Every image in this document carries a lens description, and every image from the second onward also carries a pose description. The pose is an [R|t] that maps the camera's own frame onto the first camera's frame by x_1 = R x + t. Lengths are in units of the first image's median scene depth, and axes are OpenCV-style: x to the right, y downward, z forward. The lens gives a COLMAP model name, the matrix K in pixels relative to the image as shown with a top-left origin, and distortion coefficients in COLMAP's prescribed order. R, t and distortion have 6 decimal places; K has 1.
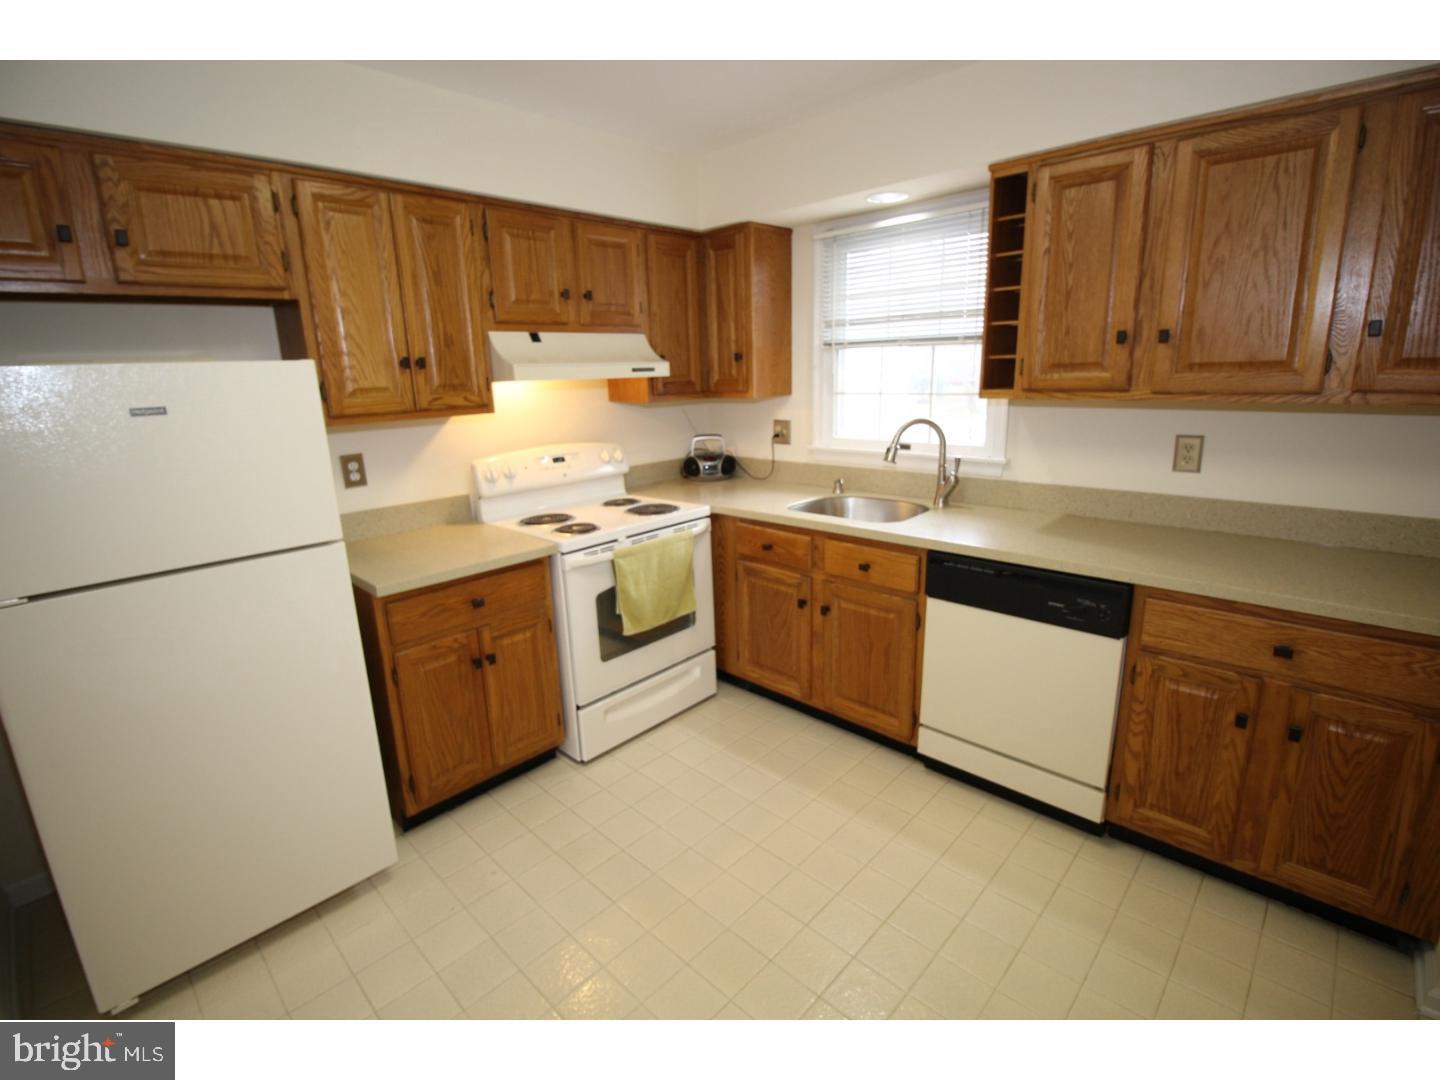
lens RADIAL K [[678.3, 0, 714.7], [0, 678.3, 534.8], [0, 0, 1]] dist [0.008970, -0.016178]
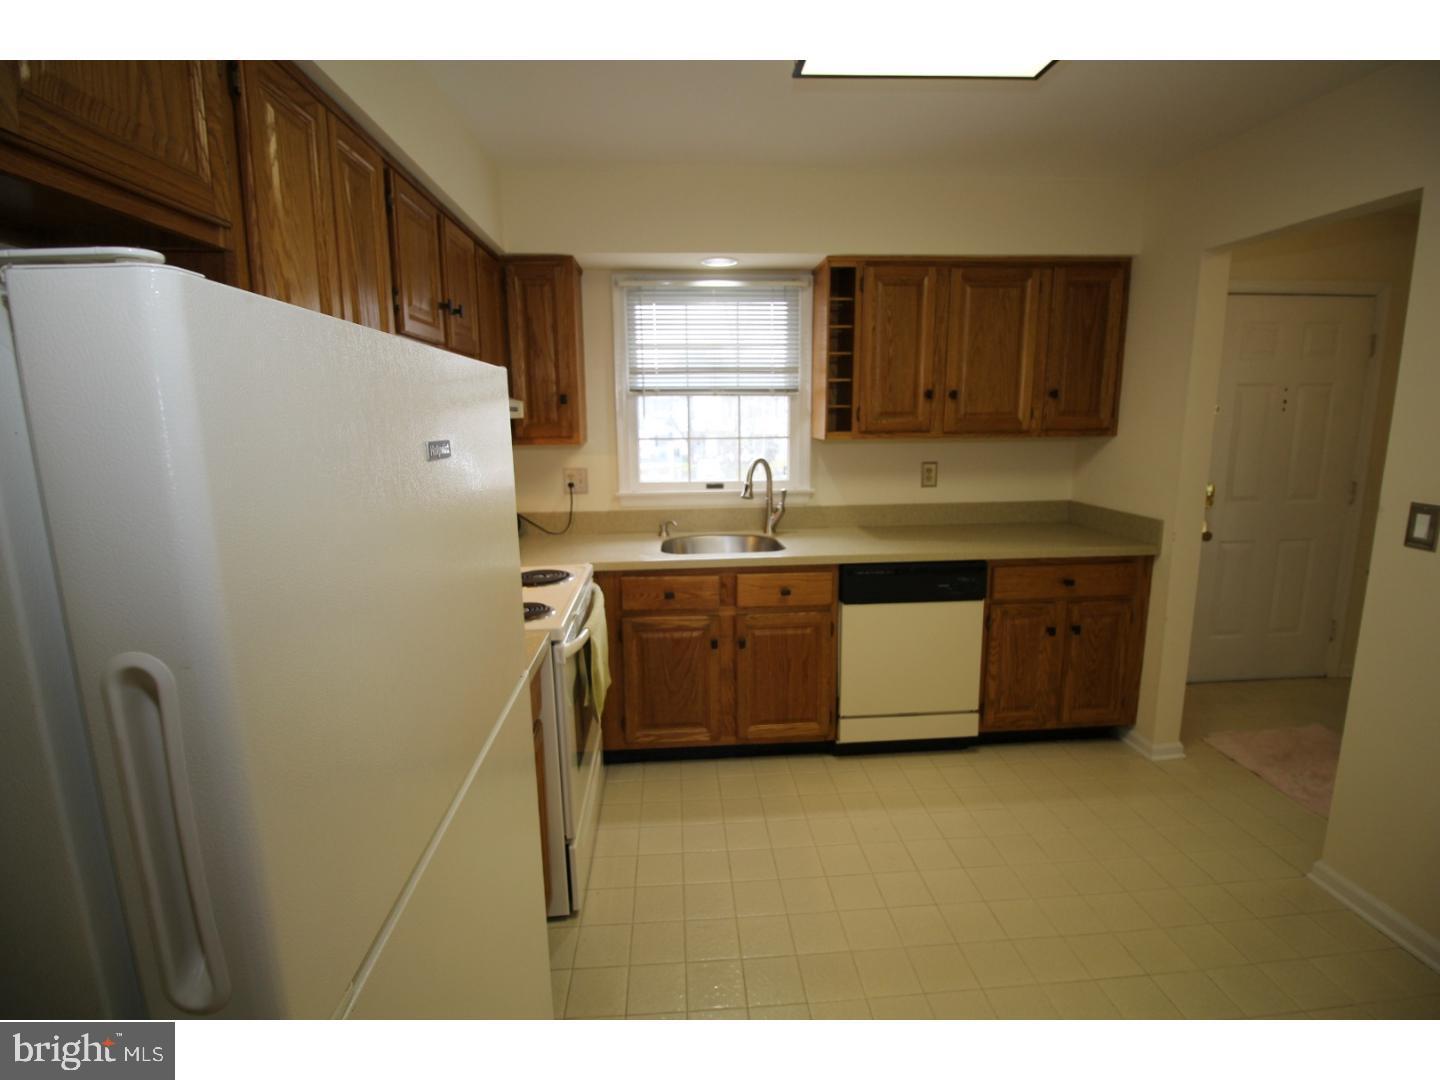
lens RADIAL K [[678.3, 0, 714.7], [0, 678.3, 534.8], [0, 0, 1]] dist [0.008970, -0.016178]
pose [[0.658079, -0.107530, 0.745231, -0.664422], [0.171290, 0.985179, -0.009106, -0.052875], [-0.733207, 0.133643, 0.666744, 0.346019]]
